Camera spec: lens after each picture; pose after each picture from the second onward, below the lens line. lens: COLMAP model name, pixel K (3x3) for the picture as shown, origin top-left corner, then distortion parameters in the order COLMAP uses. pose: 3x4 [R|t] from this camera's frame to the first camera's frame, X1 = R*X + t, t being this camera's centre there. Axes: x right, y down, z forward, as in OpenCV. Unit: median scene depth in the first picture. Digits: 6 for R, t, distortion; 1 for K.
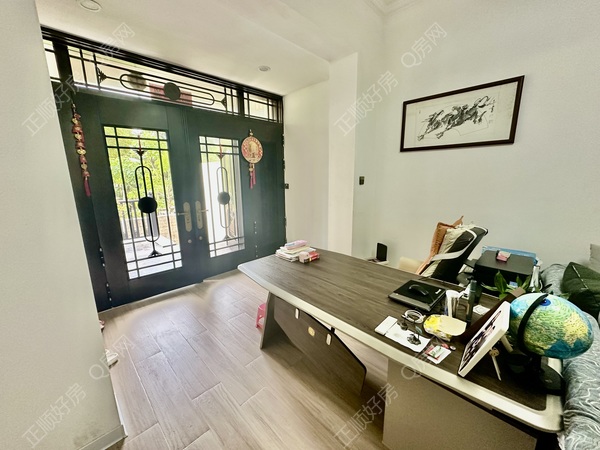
lens RADIAL K [[239.7, 0, 300.3], [0, 239.7, 226.8], [0, 0, 1]] dist [0.001381, -0.000483]
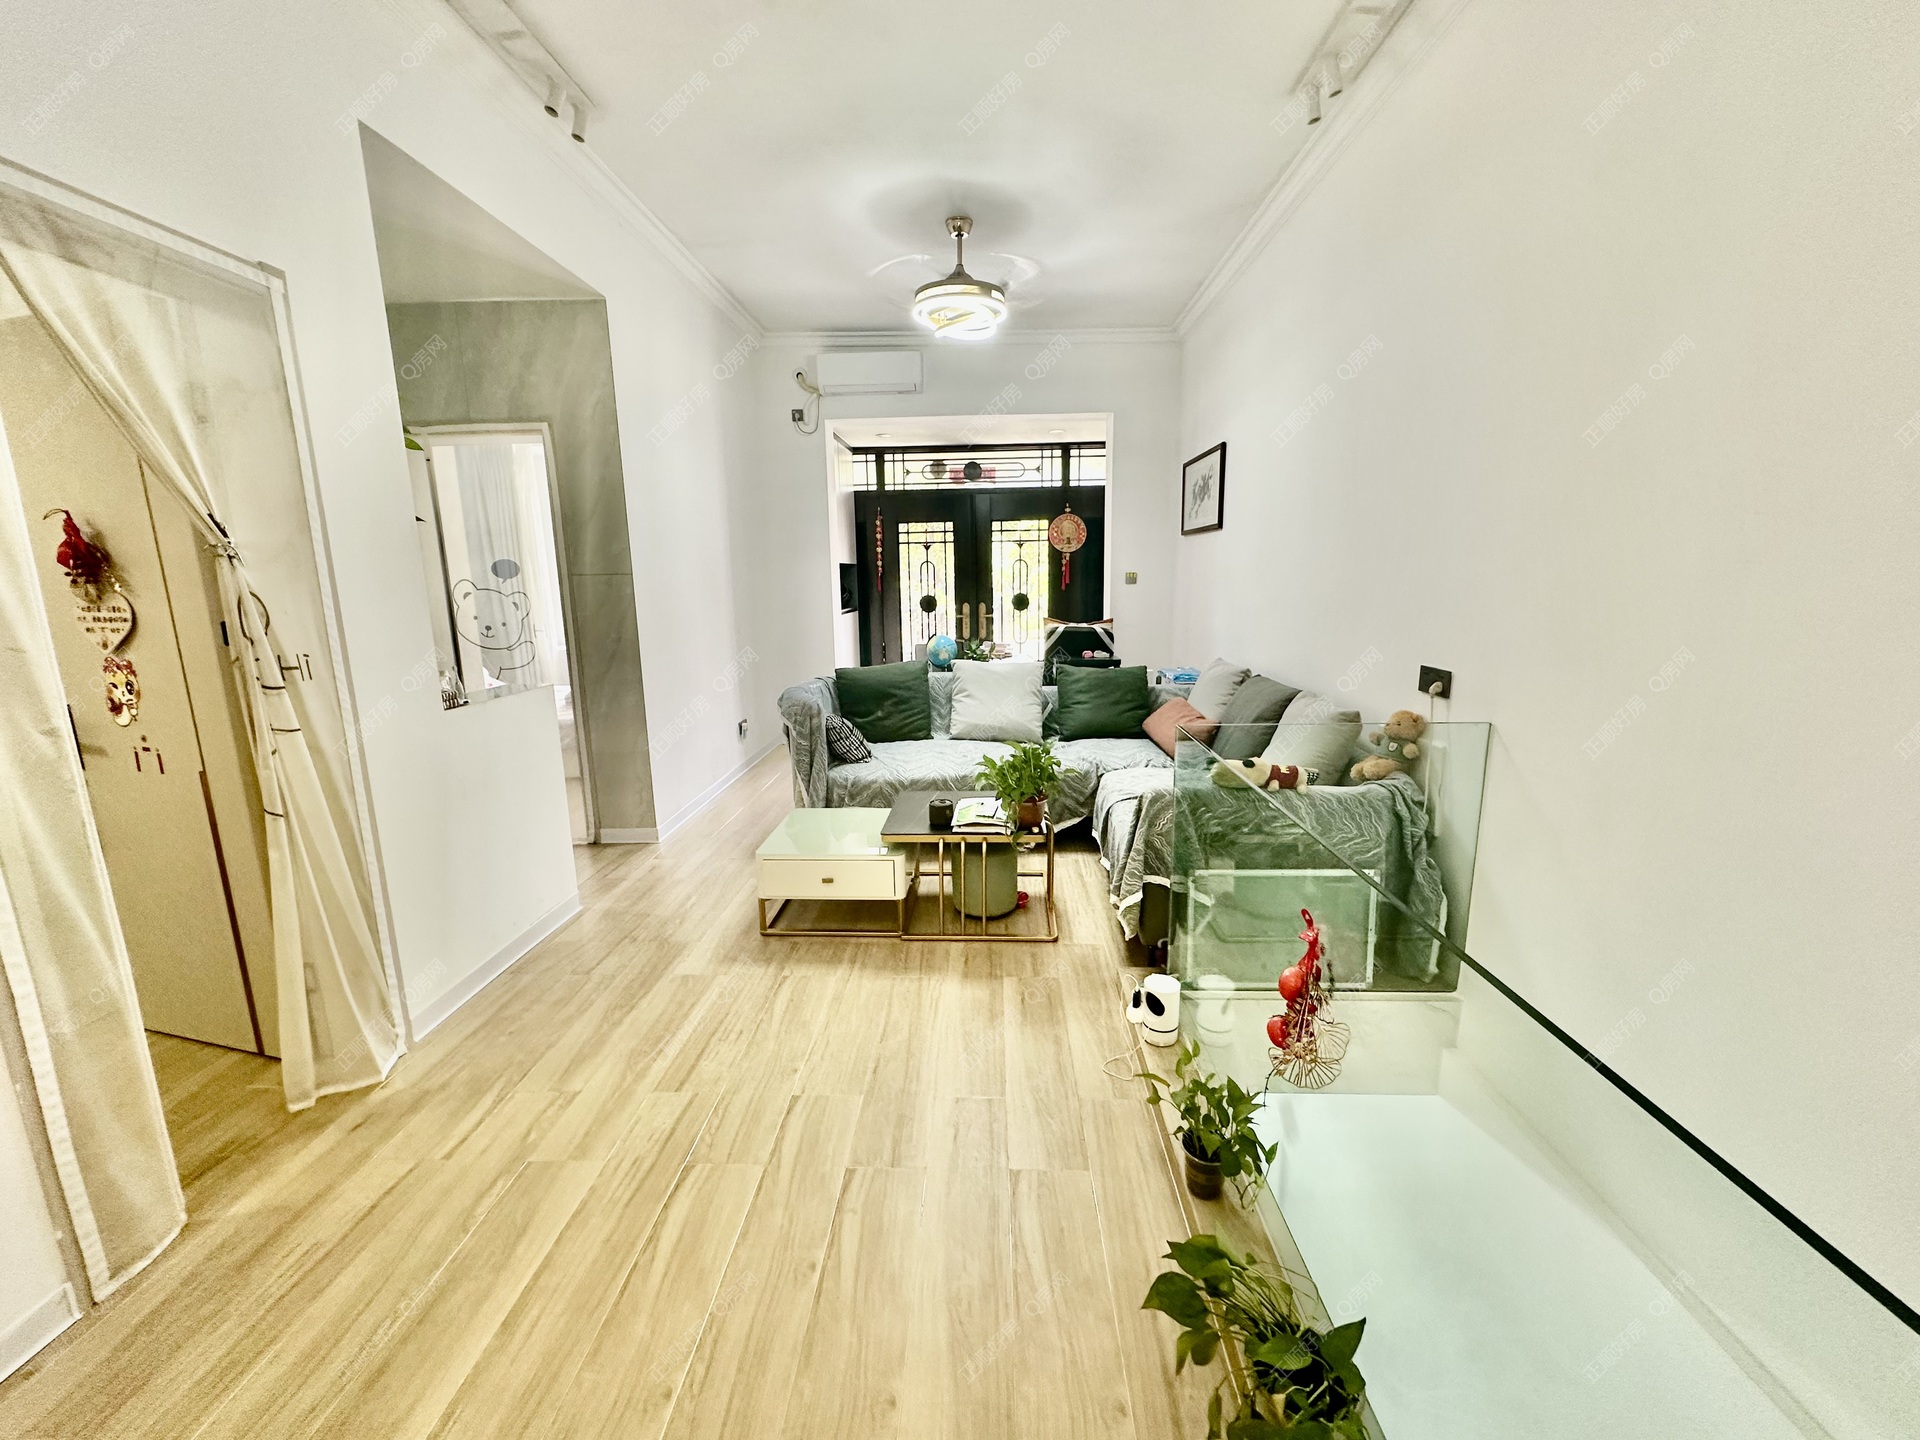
lens RADIAL K [[767.1, 0, 963.5], [0, 767.1, 720.0], [0, 0, 1]] dist [0.001381, -0.000483]
pose [[0.678080, 0.140540, -0.721426, 1.591998], [-0.151010, 0.987247, 0.050387, 0.175525], [0.719308, 0.074776, 0.690655, -0.863132]]
